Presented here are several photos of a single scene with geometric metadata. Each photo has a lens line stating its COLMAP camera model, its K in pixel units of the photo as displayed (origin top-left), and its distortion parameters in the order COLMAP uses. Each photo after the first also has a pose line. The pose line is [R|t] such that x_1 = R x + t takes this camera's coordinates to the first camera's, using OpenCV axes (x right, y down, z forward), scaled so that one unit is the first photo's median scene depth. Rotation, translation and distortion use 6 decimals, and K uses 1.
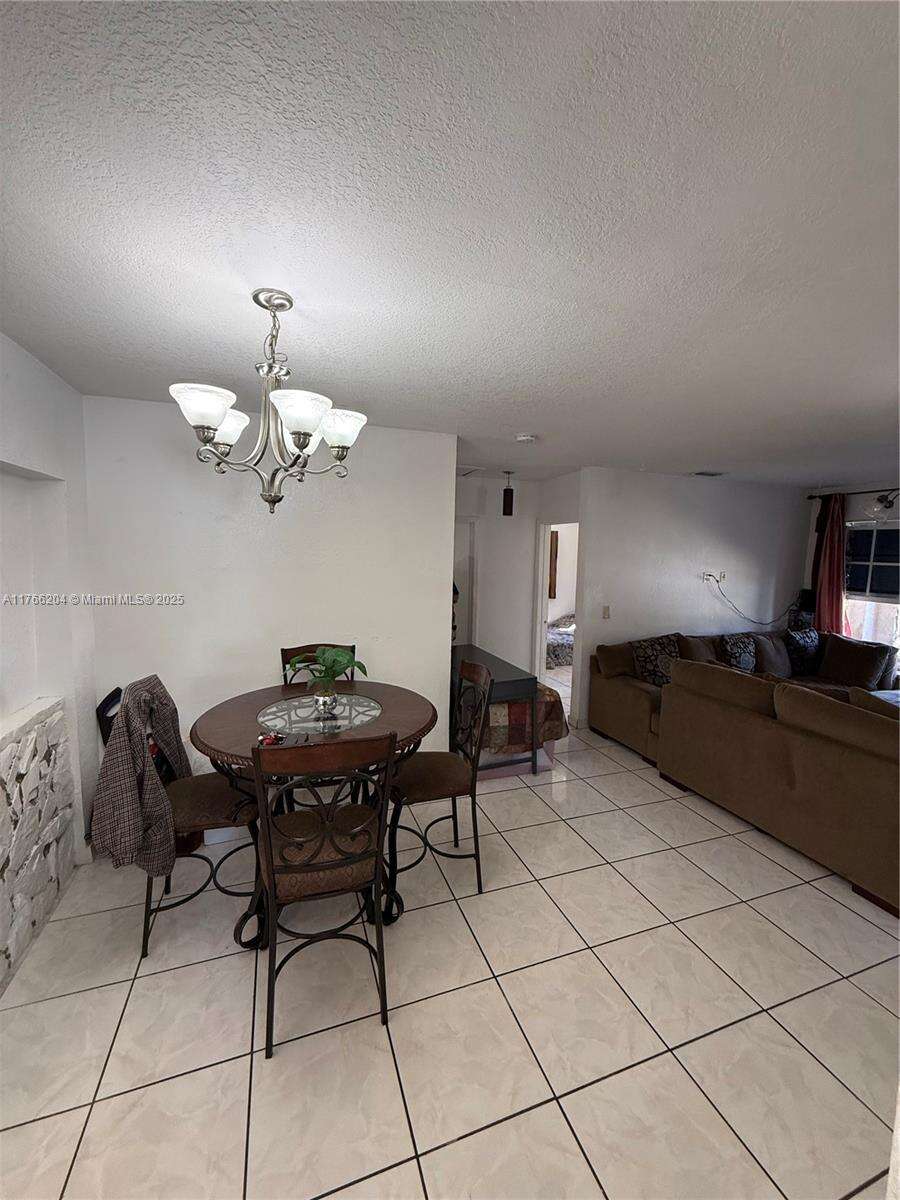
lens RADIAL K [[477.3, 0, 446.9], [0, 477.3, 604.7], [0, 0, 1]] dist [0.000371, 0.000604]
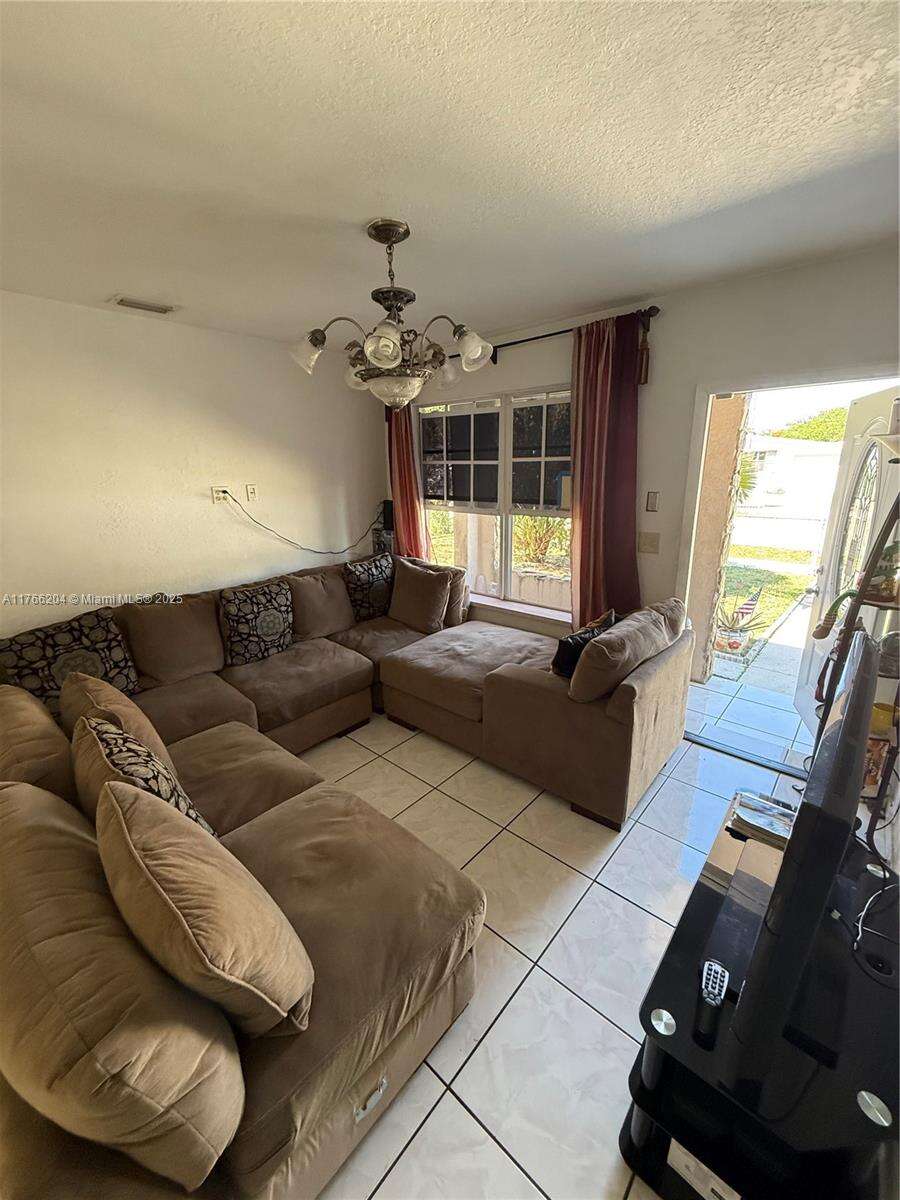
lens RADIAL K [[477.3, 0, 450.5], [0, 477.3, 600.1], [0, 0, 1]] dist [0.000371, 0.000604]
pose [[0.876457, -0.171645, 0.449847, 0.497631], [0.092839, 0.977012, 0.191910, -0.014077], [-0.472446, -0.126438, 0.872243, 0.277656]]
